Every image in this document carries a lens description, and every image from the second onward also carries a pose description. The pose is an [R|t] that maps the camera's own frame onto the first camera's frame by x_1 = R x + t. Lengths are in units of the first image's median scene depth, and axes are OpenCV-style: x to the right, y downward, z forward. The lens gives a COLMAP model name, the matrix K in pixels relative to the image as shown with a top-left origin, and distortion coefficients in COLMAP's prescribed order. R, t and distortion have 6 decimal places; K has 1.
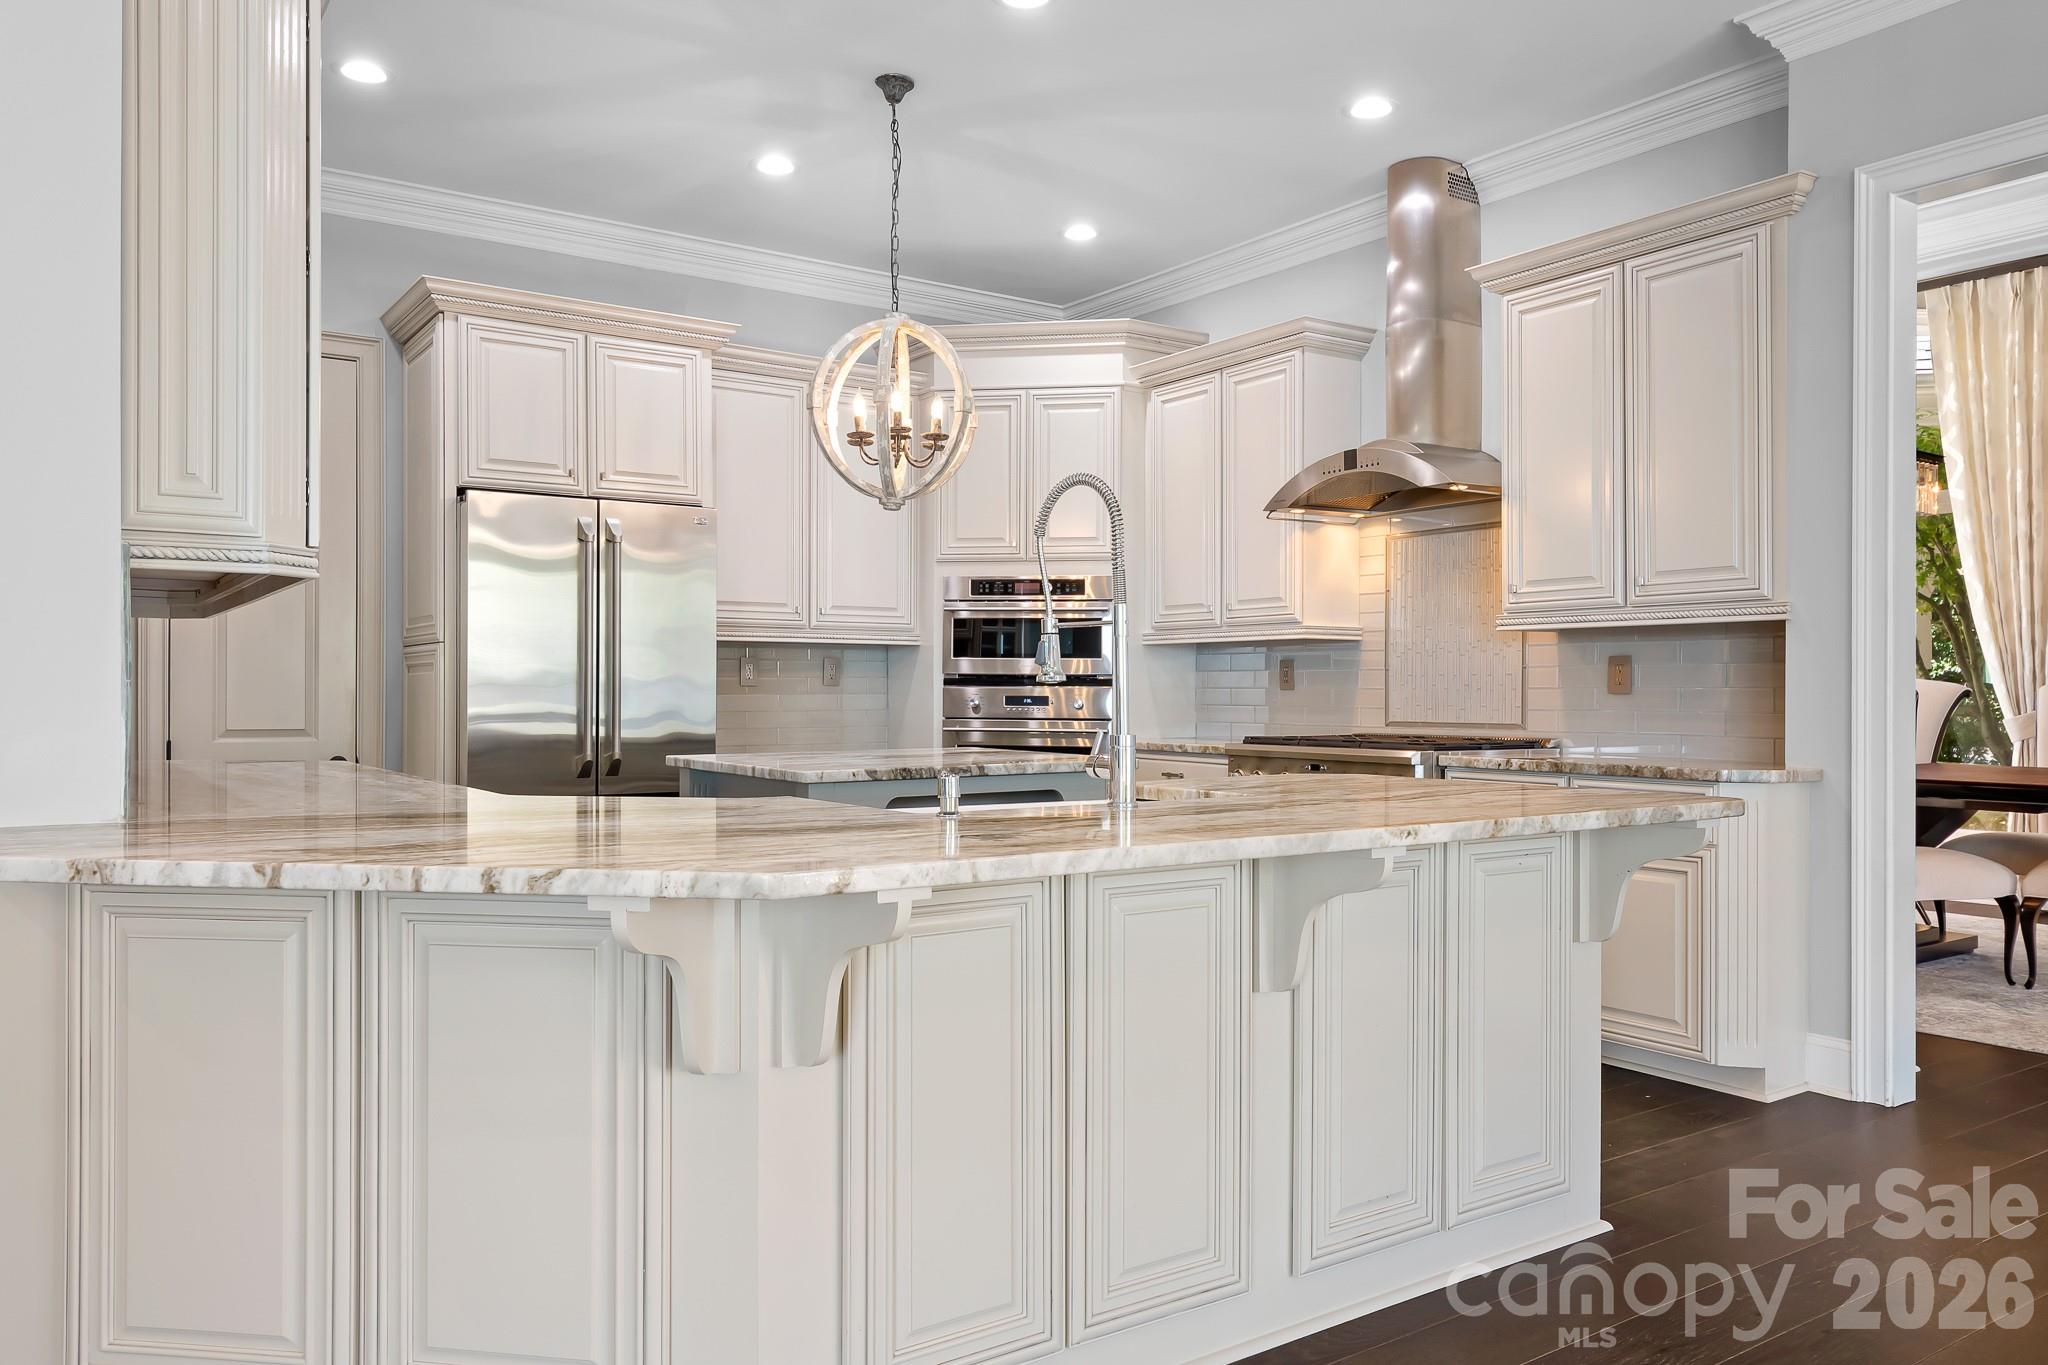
lens RADIAL K [[1468.1, 0, 1023.6], [0, 1468.1, 677.6], [0, 0, 1]] dist [0.035230, 0.000351]
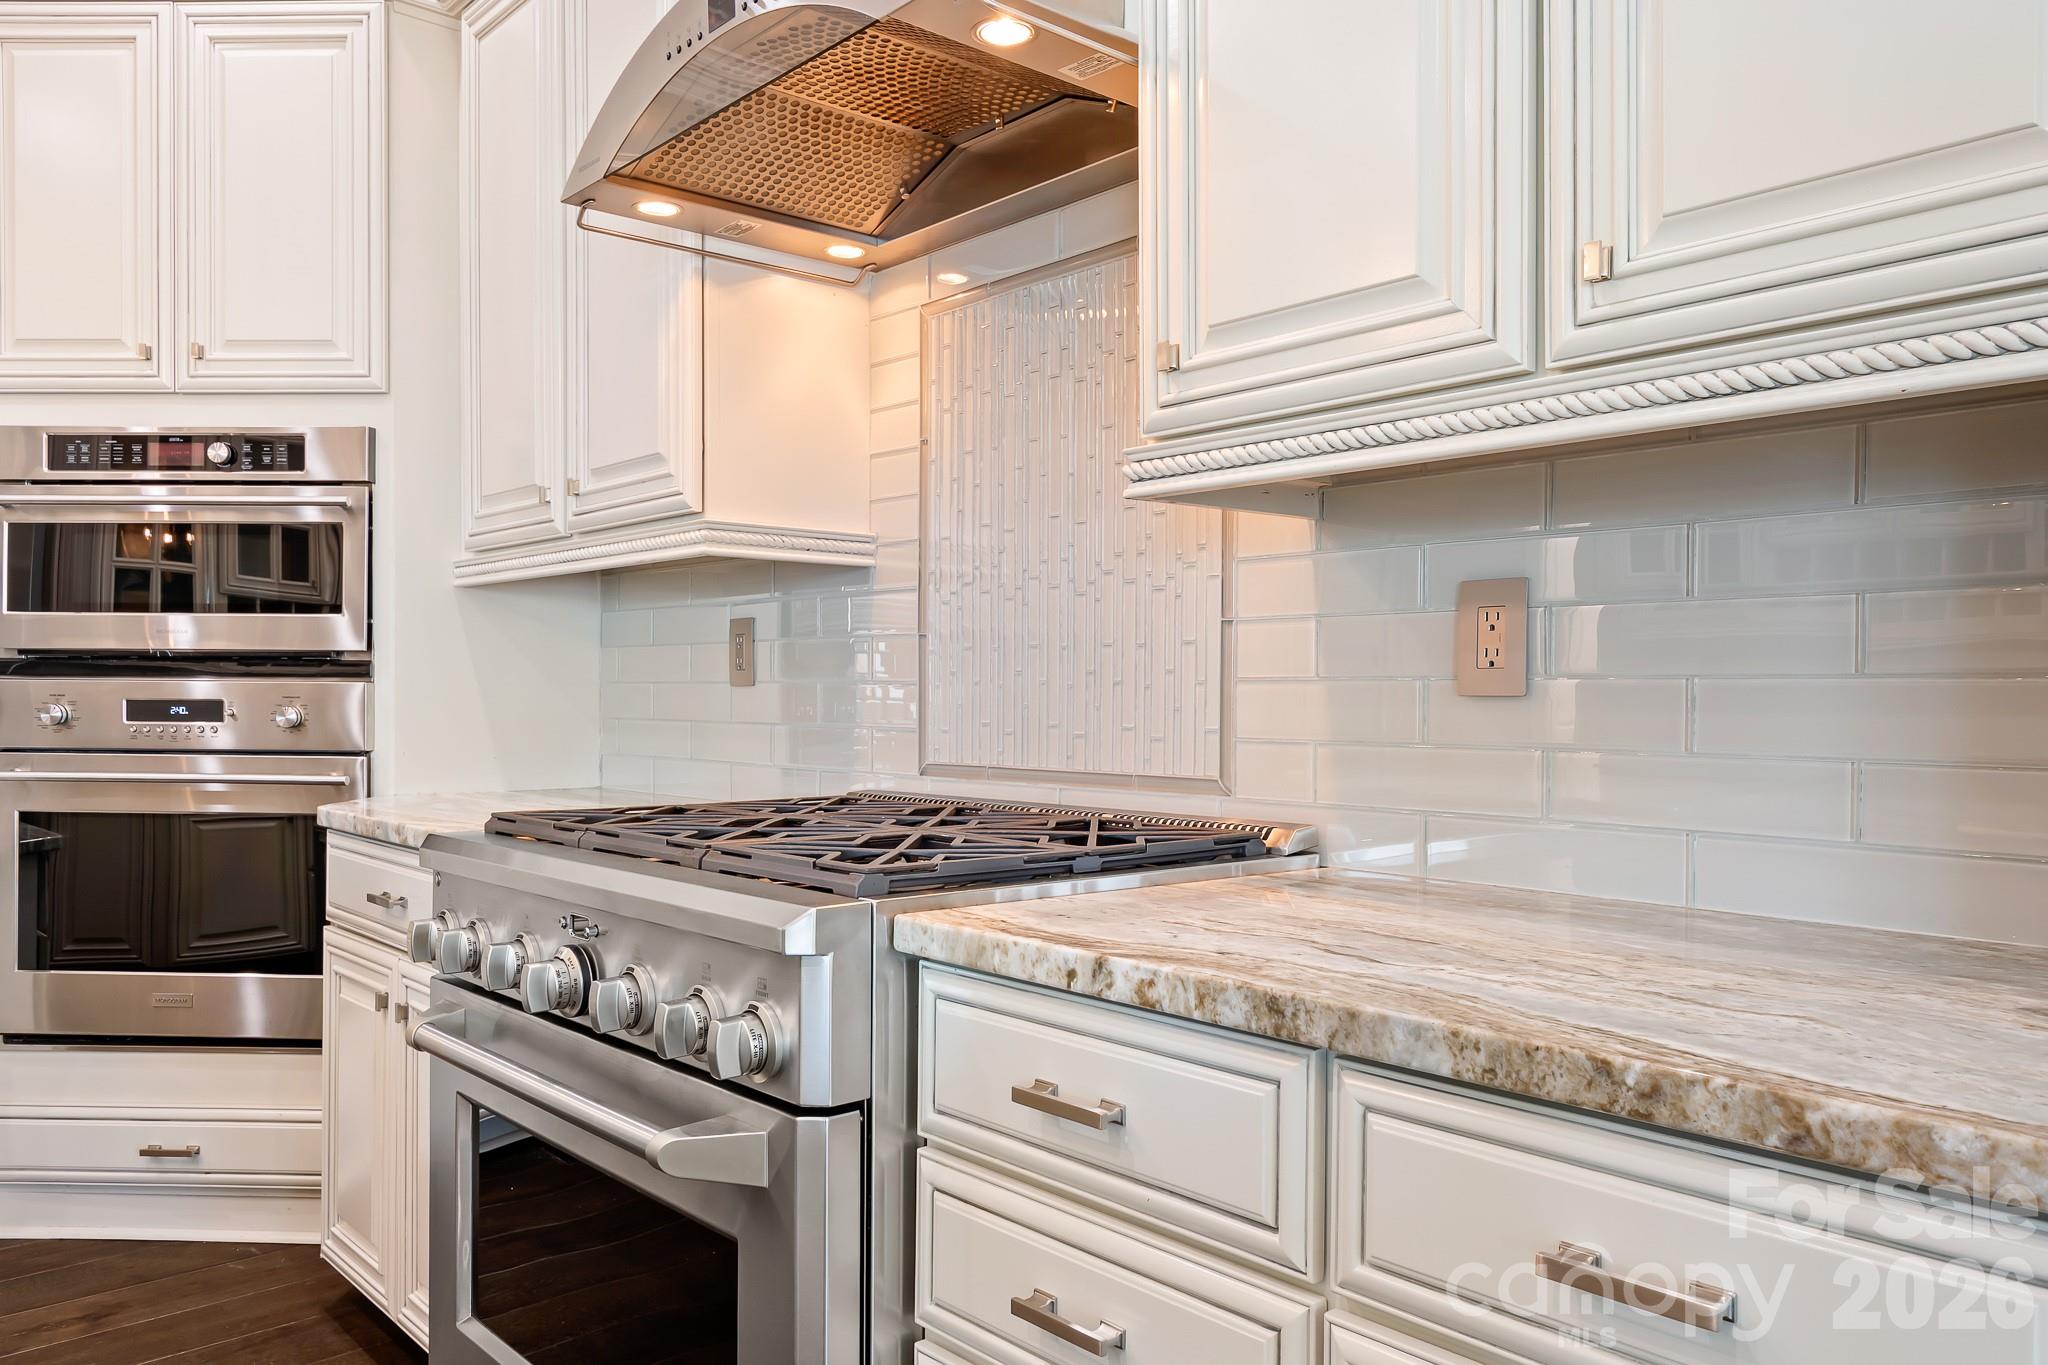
lens RADIAL K [[1468.1, 0, 1023.5], [0, 1468.1, 685.6], [0, 0, 1]] dist [0.035230, 0.000351]
pose [[0.992188, 0.000136, 0.124750, 0.210750], [-0.000901, 0.999981, 0.006082, 0.005629], [-0.124747, -0.006147, 0.992170, 0.557580]]
